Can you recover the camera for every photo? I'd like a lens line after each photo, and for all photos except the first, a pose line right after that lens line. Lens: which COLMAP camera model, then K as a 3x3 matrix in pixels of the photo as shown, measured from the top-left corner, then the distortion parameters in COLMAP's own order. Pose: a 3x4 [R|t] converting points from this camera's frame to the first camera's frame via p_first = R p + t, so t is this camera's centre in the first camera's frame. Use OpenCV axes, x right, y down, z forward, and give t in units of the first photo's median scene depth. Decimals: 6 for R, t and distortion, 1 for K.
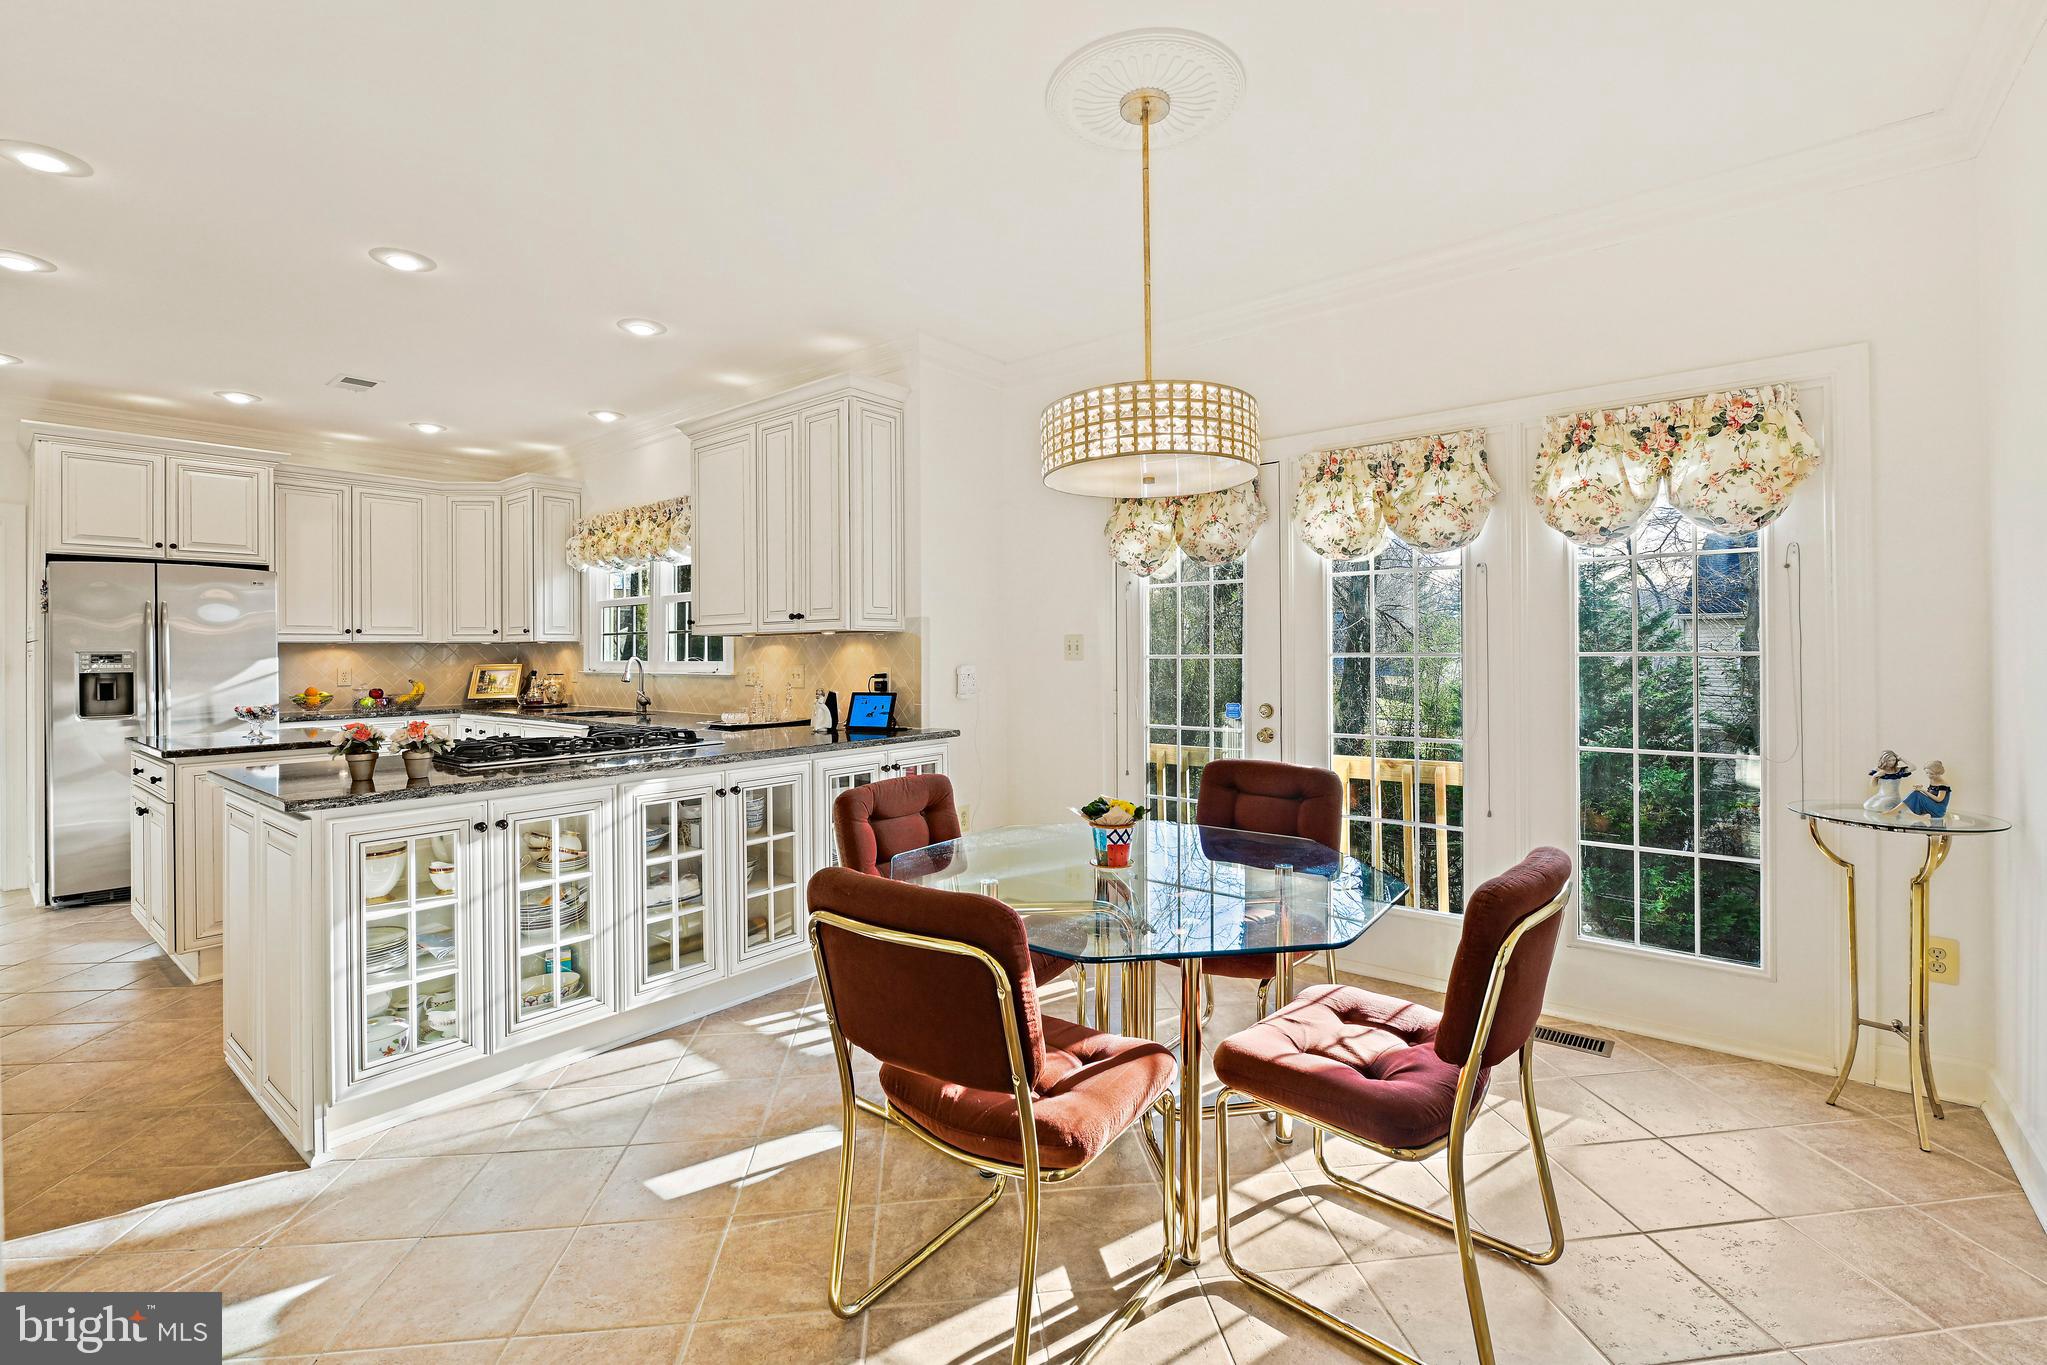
lens RADIAL K [[895.2, 0, 1024.3], [0, 895.2, 643.4], [0, 0, 1]] dist [-0.008971, -0.000443]
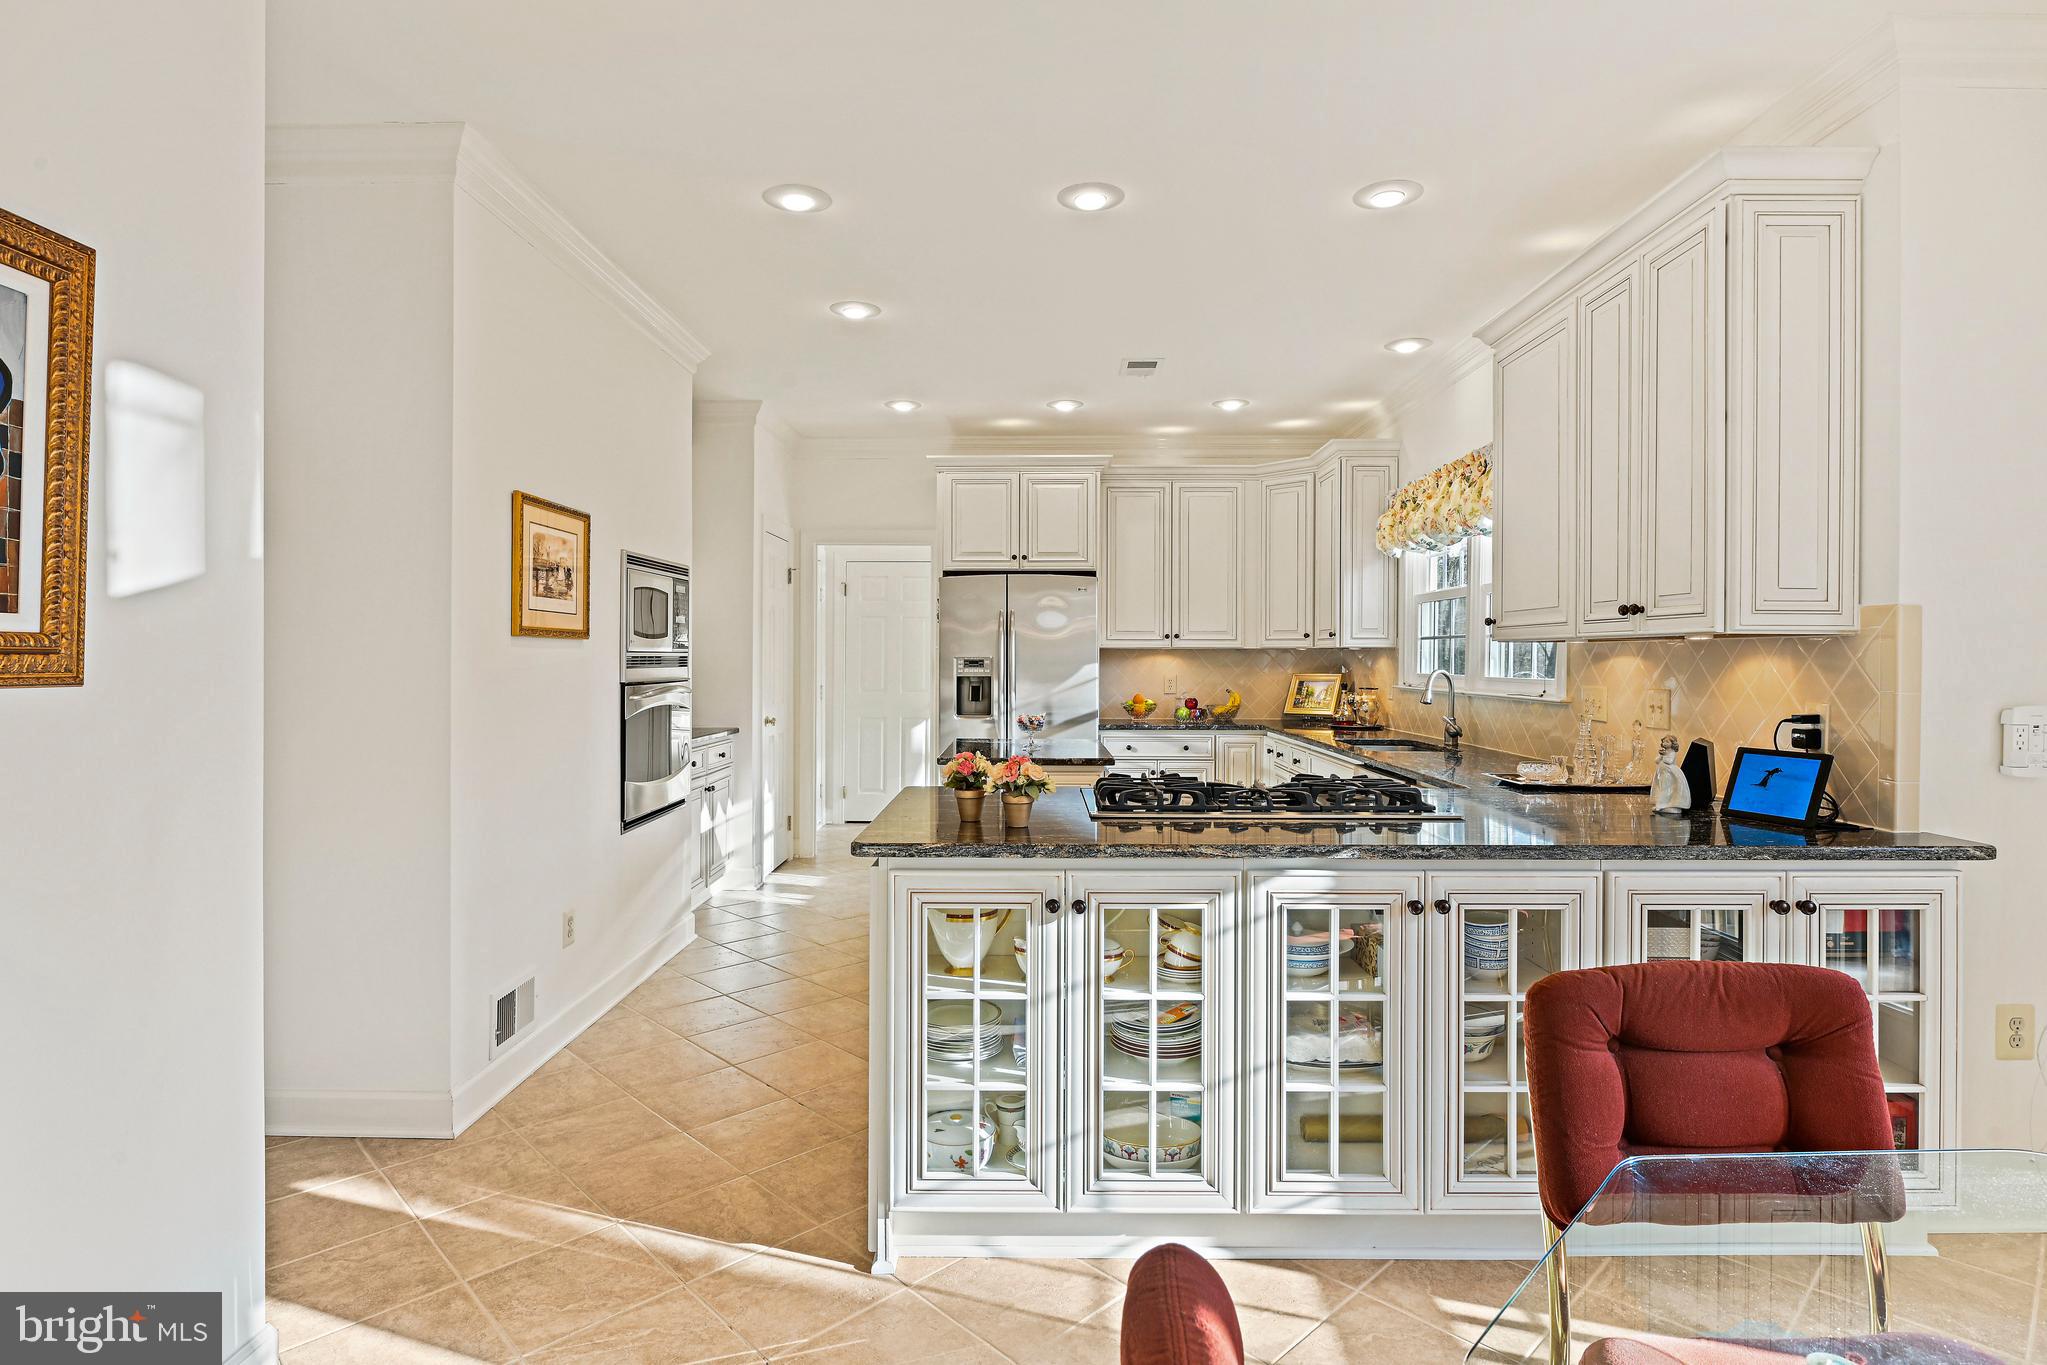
lens RADIAL K [[1060.6, 0, 1028.8], [0, 1060.6, 661.9], [0, 0, 1]] dist [-0.006909, -0.001216]
pose [[0.619274, 0.013228, -0.785064, 0.060999], [0.000262, 0.999855, 0.017054, -0.011200], [0.785175, -0.010767, 0.619180, 0.367994]]
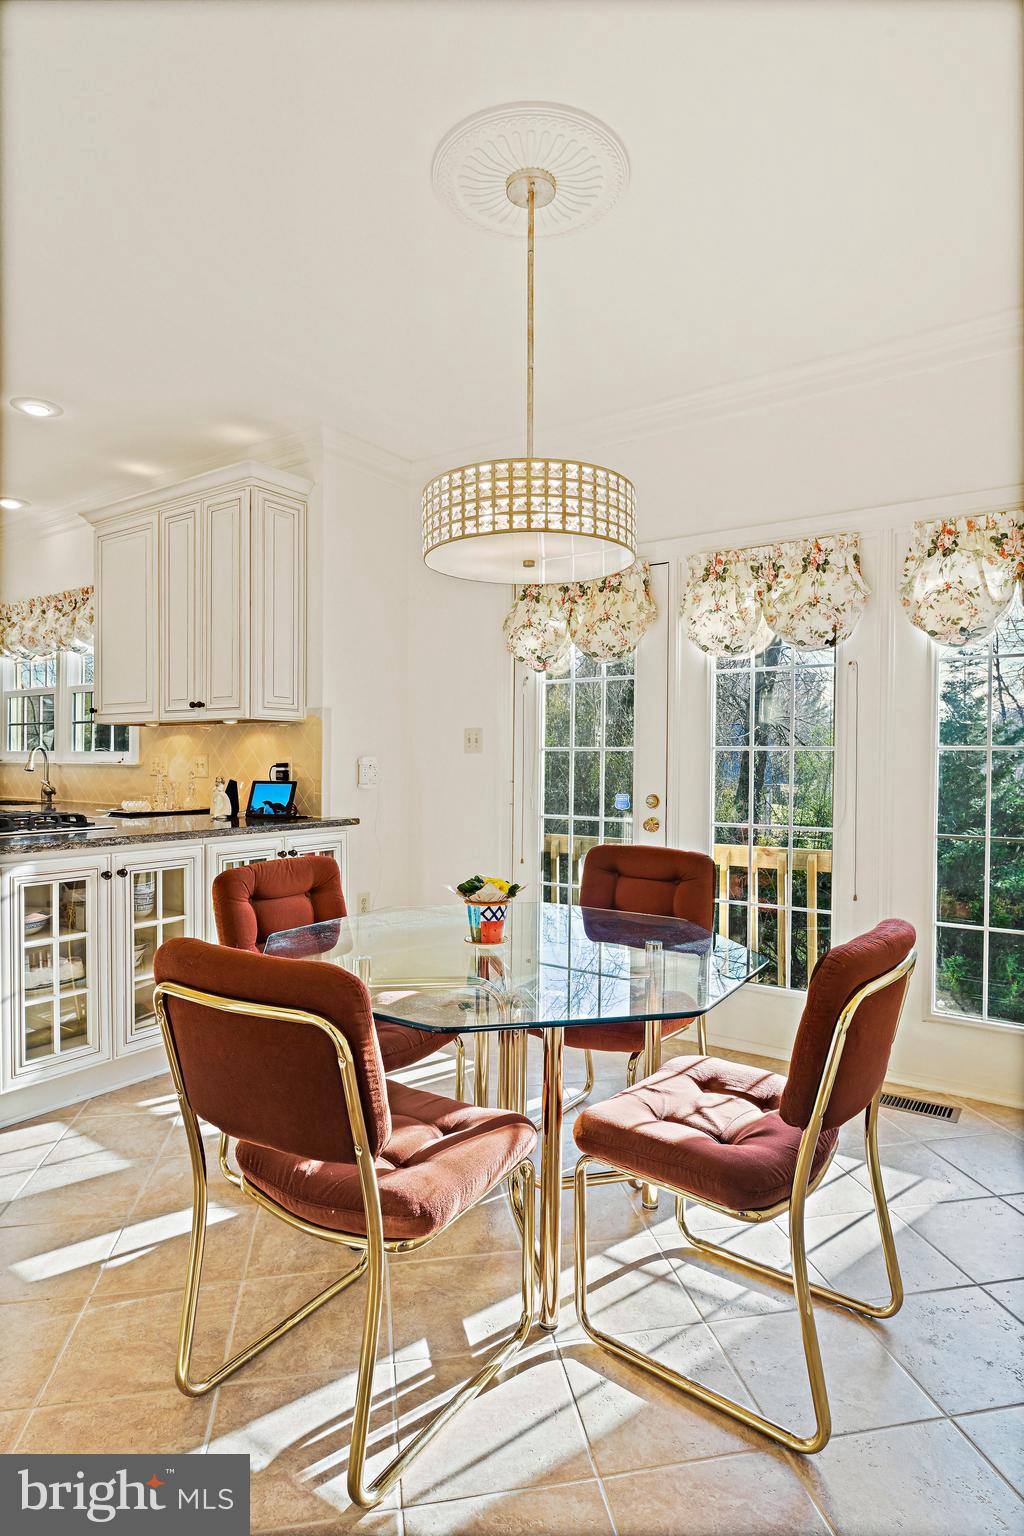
lens RADIAL K [[842.7, 0, 512.0], [0, 842.7, 768.0], [0, 0, 1]] dist [-0.003301, -0.001564]
pose [[0.997189, 0.012162, 0.073937, 0.041372], [-0.013701, 0.999699, 0.020342, 0.023475], [-0.073667, -0.021298, 0.997055, 0.036837]]
